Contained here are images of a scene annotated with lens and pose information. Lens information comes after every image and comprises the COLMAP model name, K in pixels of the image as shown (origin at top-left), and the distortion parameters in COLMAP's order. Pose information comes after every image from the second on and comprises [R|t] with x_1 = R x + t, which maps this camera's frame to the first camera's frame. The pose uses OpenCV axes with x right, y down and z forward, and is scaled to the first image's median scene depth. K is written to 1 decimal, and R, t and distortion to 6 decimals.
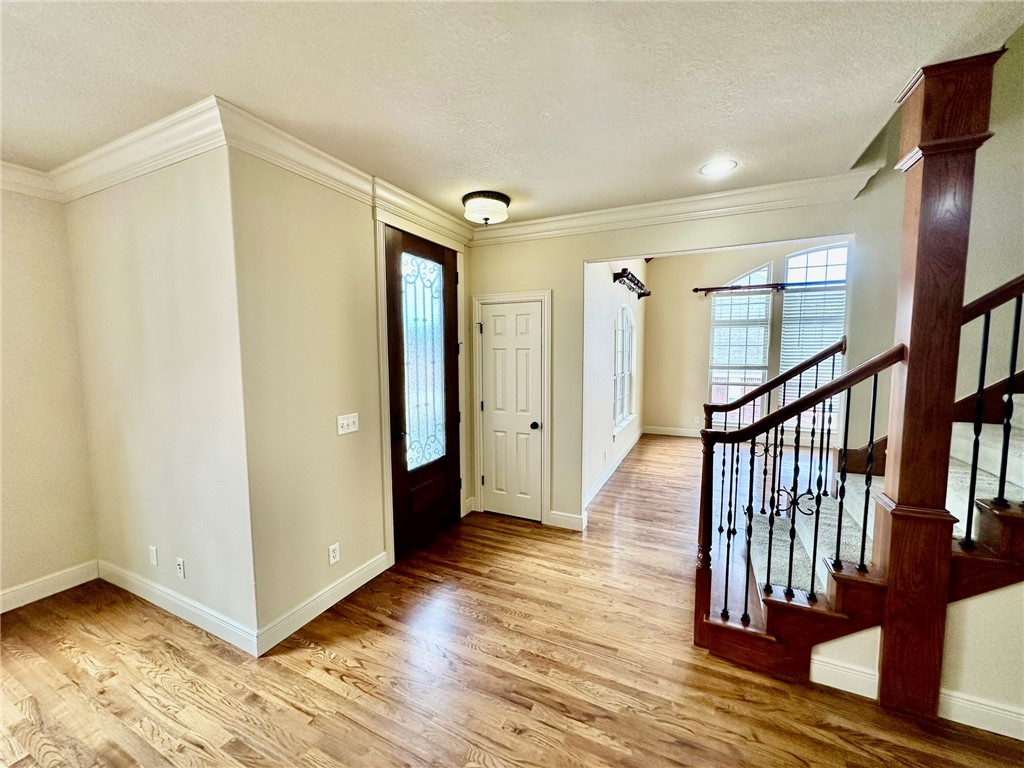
lens RADIAL K [[406.9, 0, 511.9], [0, 406.9, 380.9], [0, 0, 1]] dist [0.000796, 0.000055]
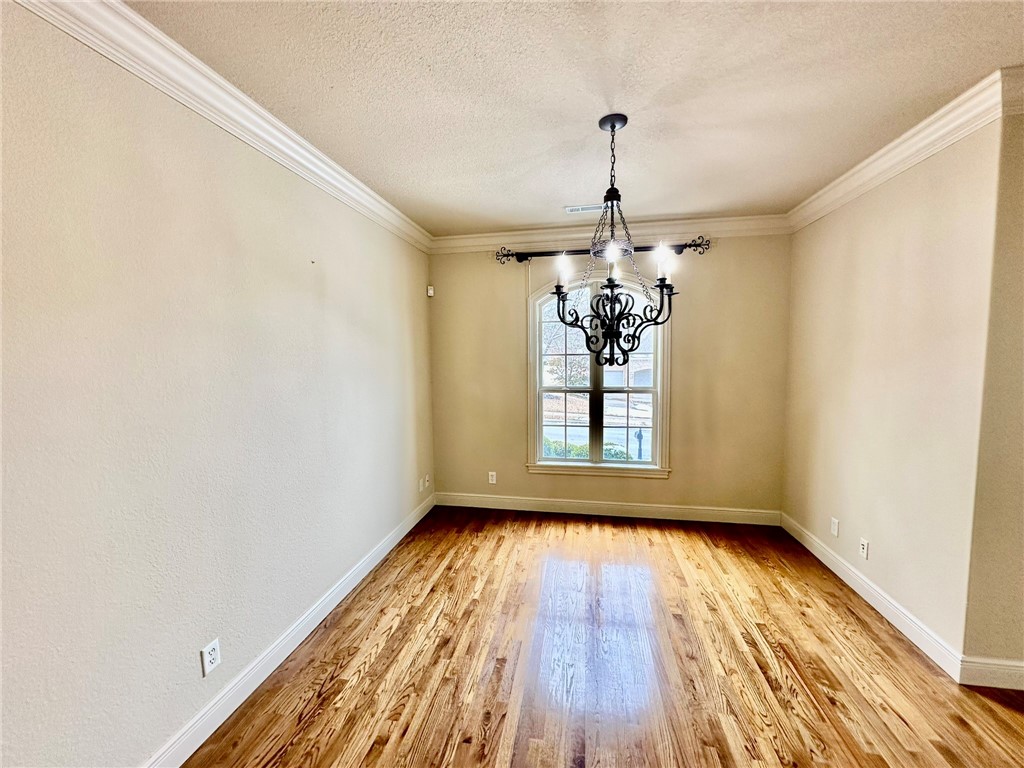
lens RADIAL K [[406.9, 0, 511.6], [0, 406.9, 382.8], [0, 0, 1]] dist [0.000796, 0.000055]
pose [[0.264017, 0.071932, -0.961832, -0.067980], [-0.061299, 0.996451, 0.057695, 0.022397], [0.962568, 0.043727, 0.267489, -0.246758]]
